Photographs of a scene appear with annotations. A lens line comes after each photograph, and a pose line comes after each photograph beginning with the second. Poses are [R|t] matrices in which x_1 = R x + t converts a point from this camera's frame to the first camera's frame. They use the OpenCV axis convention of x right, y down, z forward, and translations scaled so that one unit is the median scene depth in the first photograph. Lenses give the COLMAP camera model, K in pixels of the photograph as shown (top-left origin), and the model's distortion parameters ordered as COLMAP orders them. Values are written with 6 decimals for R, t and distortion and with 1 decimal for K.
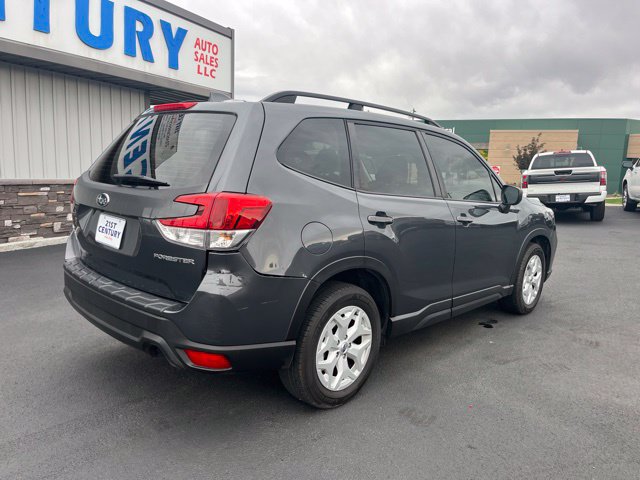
lens RADIAL K [[485.1, 0, 316.8], [0, 485.1, 243.4], [0, 0, 1]] dist [0.066470, -0.082671]
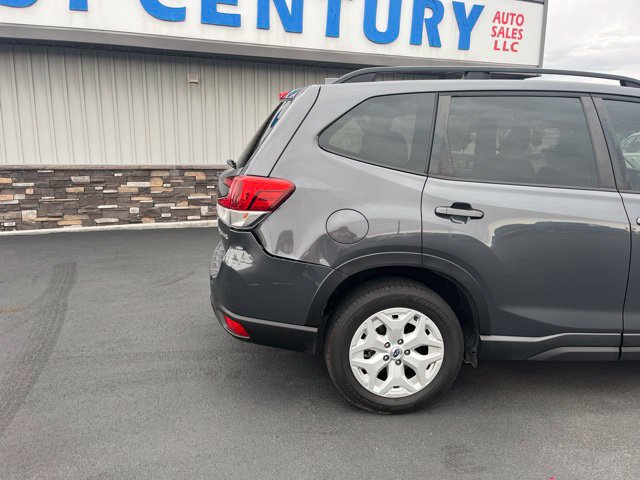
lens RADIAL K [[485.1, 0, 313.8], [0, 485.1, 244.0], [0, 0, 1]] dist [0.066470, -0.082671]
pose [[0.743237, 0.108234, -0.660215, 0.490567], [-0.087047, 0.994083, 0.064974, -0.027789], [0.663341, 0.009178, 0.748261, 0.218352]]
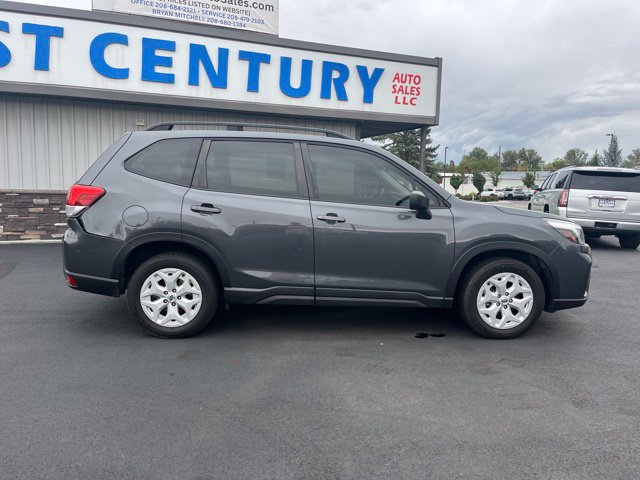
lens RADIAL K [[485.1, 0, 323.6], [0, 485.1, 239.5], [0, 0, 1]] dist [0.066470, -0.082671]
pose [[0.739856, 0.062238, -0.669880, 1.268127], [-0.102811, 0.994476, -0.021155, 0.029068], [0.664863, 0.084523, 0.742168, 0.215122]]
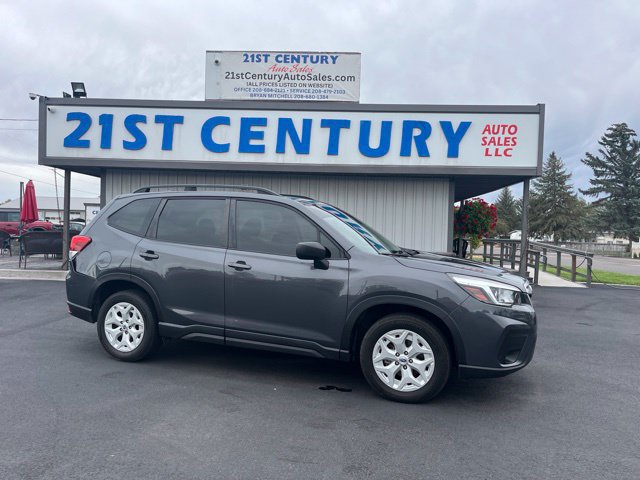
lens RADIAL K [[485.1, 0, 318.1], [0, 485.1, 245.3], [0, 0, 1]] dist [0.066470, -0.082671]
pose [[0.391768, -0.003204, -0.920058, 1.845383], [-0.158144, 0.984877, -0.070769, -0.054876], [0.906371, 0.173227, 0.385337, 0.862413]]
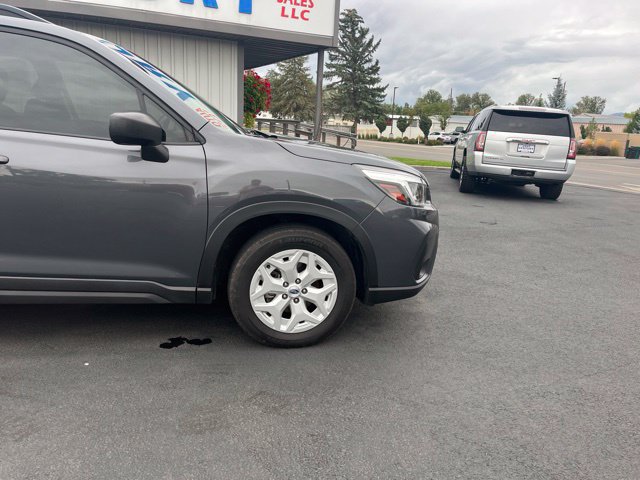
lens RADIAL K [[485.1, 0, 317.4], [0, 485.1, 240.7], [0, 0, 1]] dist [0.066470, -0.082671]
pose [[0.789972, 0.147637, -0.595103, 1.285506], [-0.117626, 0.989041, 0.089225, -0.060901], [0.601755, -0.000486, 0.798681, 0.926230]]
